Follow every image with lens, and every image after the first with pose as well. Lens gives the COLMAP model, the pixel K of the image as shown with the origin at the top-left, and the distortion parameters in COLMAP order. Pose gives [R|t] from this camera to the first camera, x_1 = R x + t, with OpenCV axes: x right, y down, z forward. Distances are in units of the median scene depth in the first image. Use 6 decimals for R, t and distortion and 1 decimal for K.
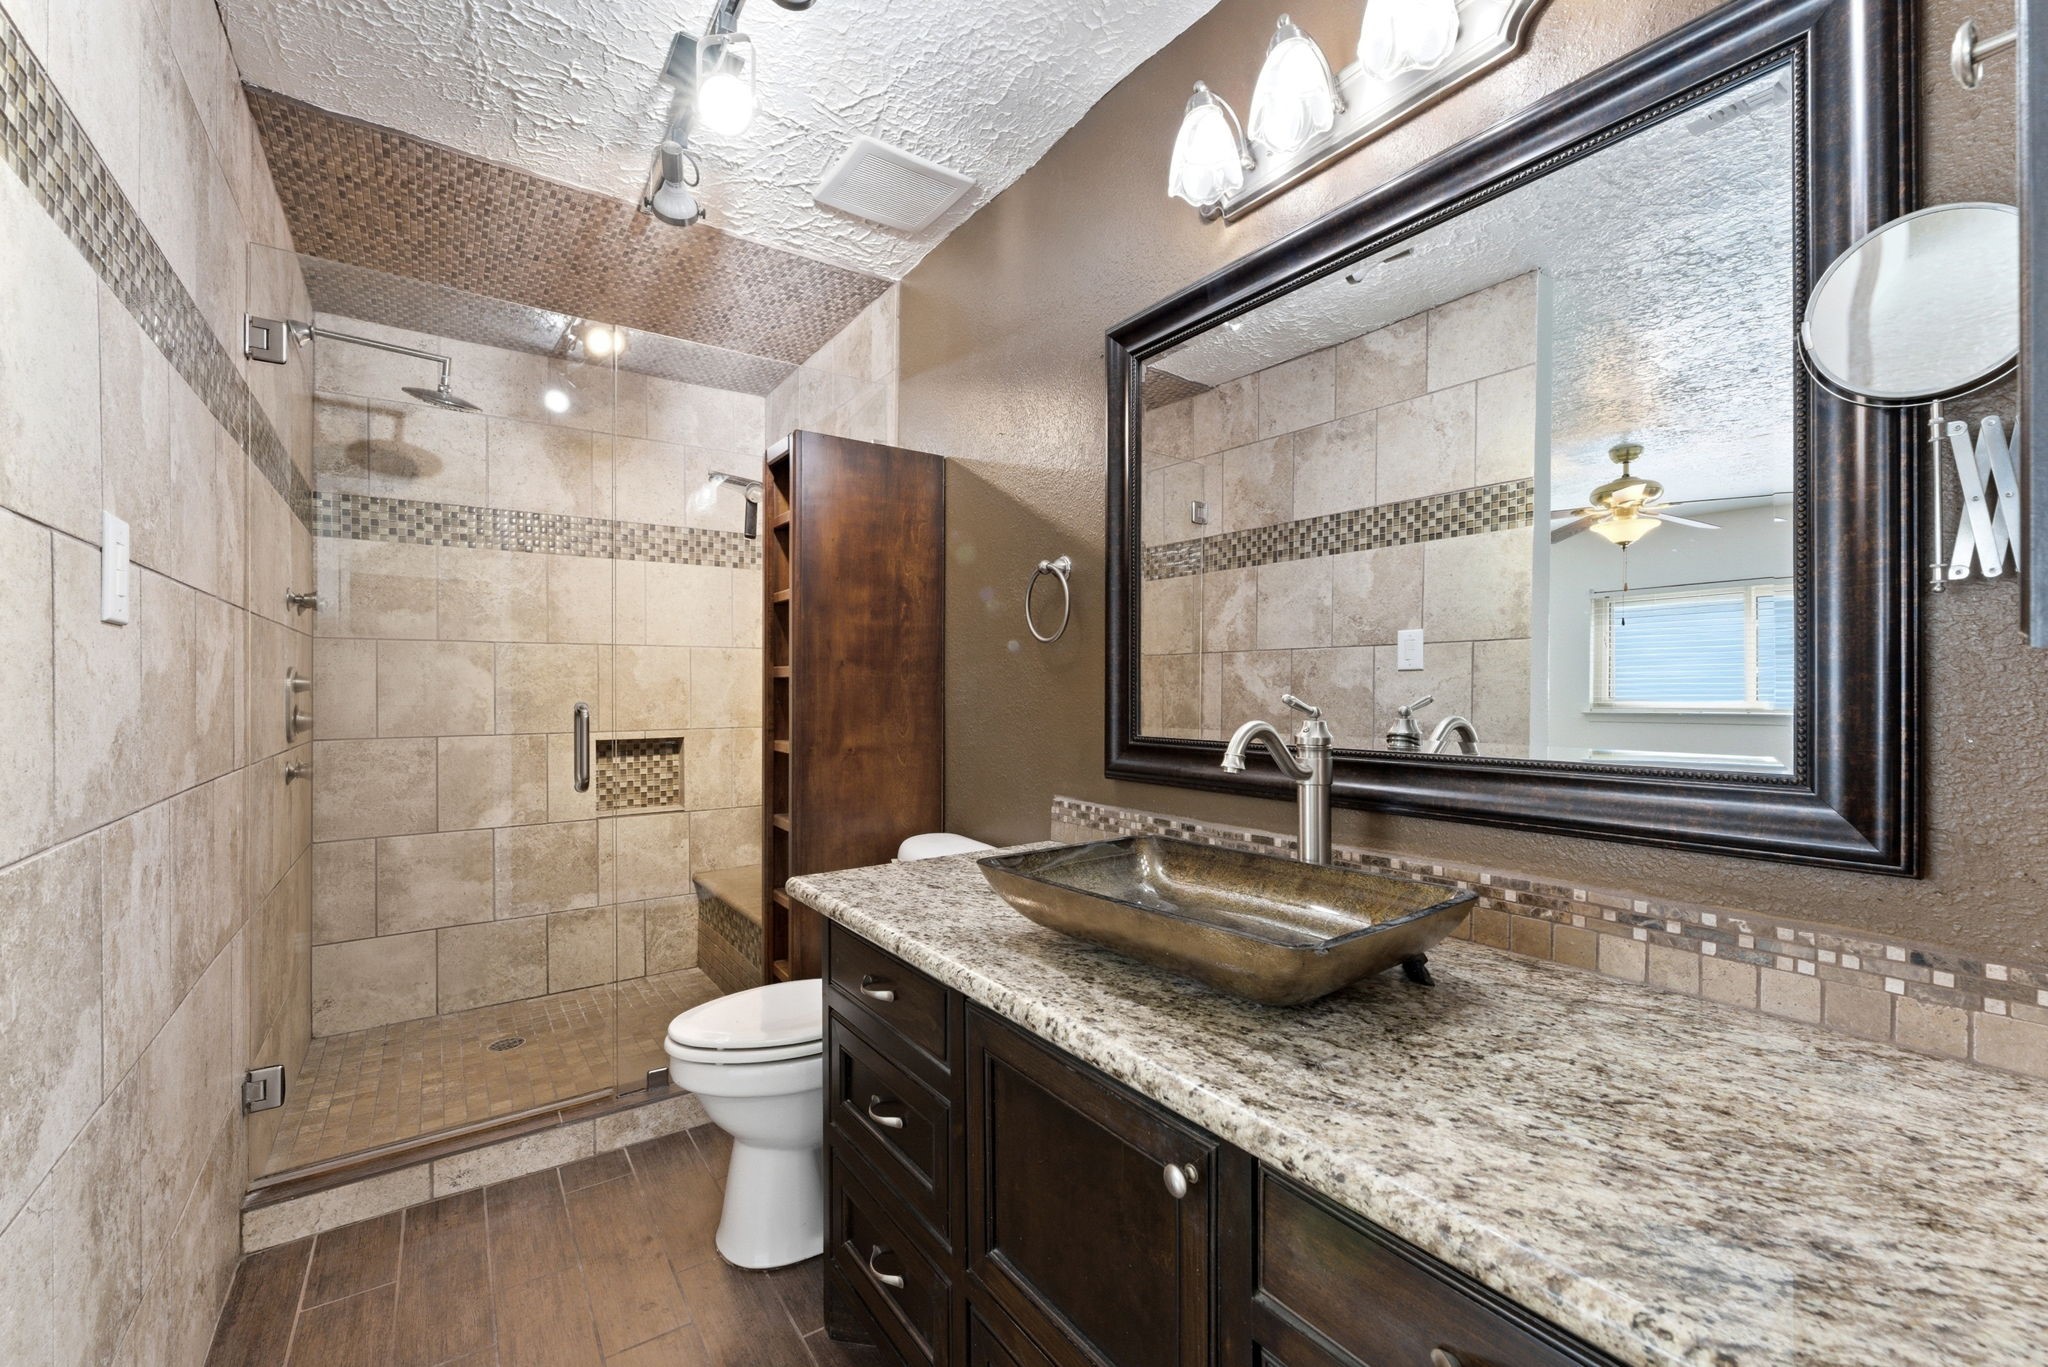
lens RADIAL K [[836.3, 0, 1030.6], [0, 836.3, 682.1], [0, 0, 1]] dist [-0.002860, 0.001569]
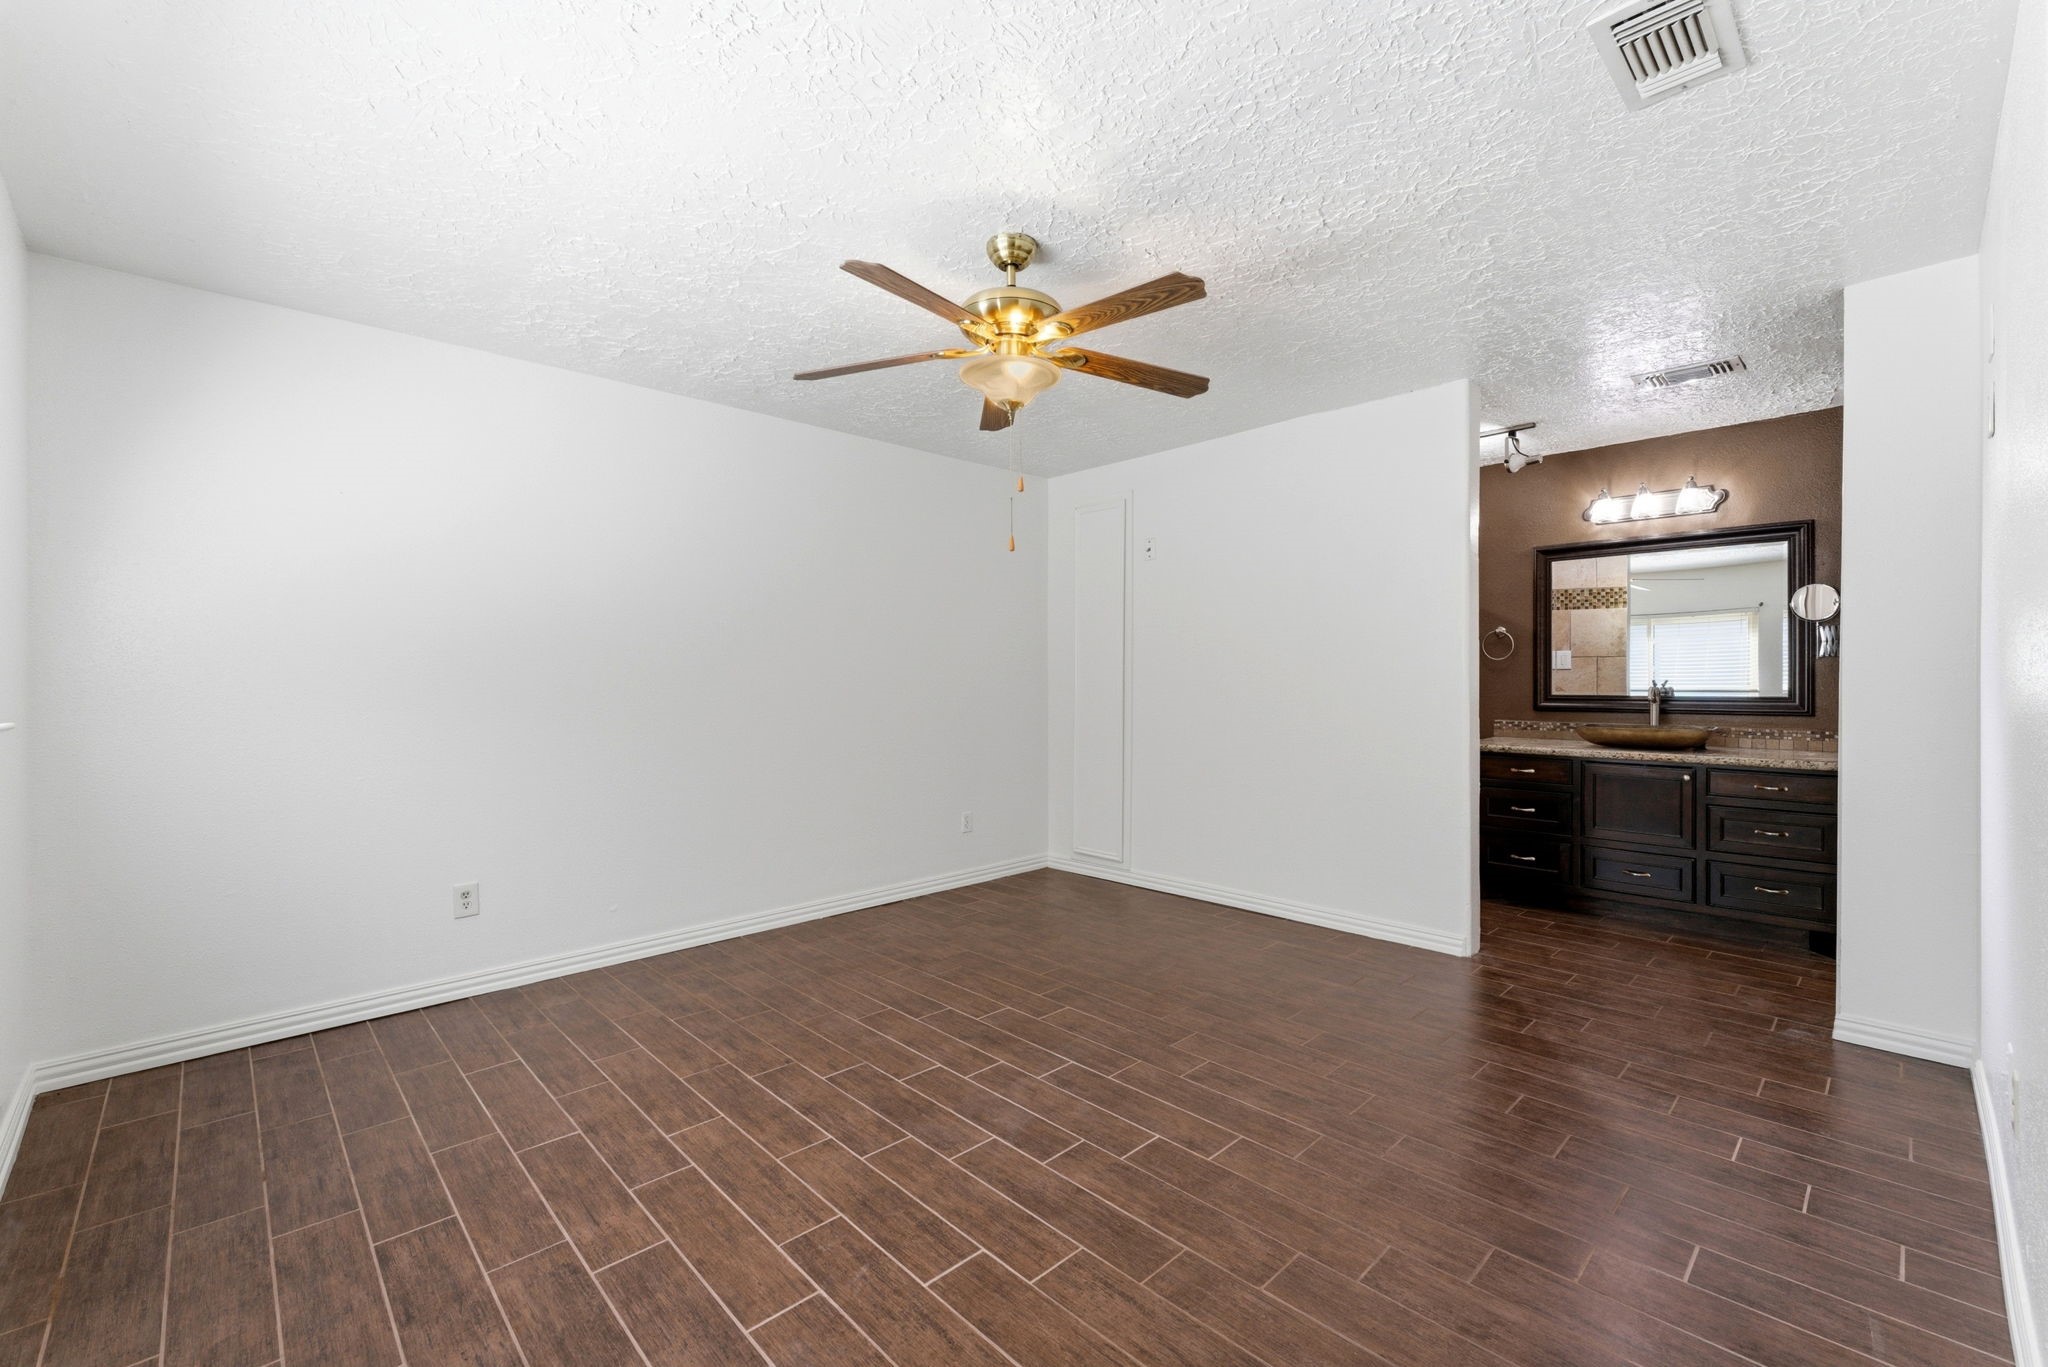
lens RADIAL K [[836.3, 0, 1032.6], [0, 836.3, 679.0], [0, 0, 1]] dist [-0.002860, 0.001569]
pose [[0.987551, 0.003348, 0.157266, -3.393994], [-0.005049, 0.999933, 0.010413, -0.015443], [-0.157220, -0.011078, 0.987501, -2.506822]]
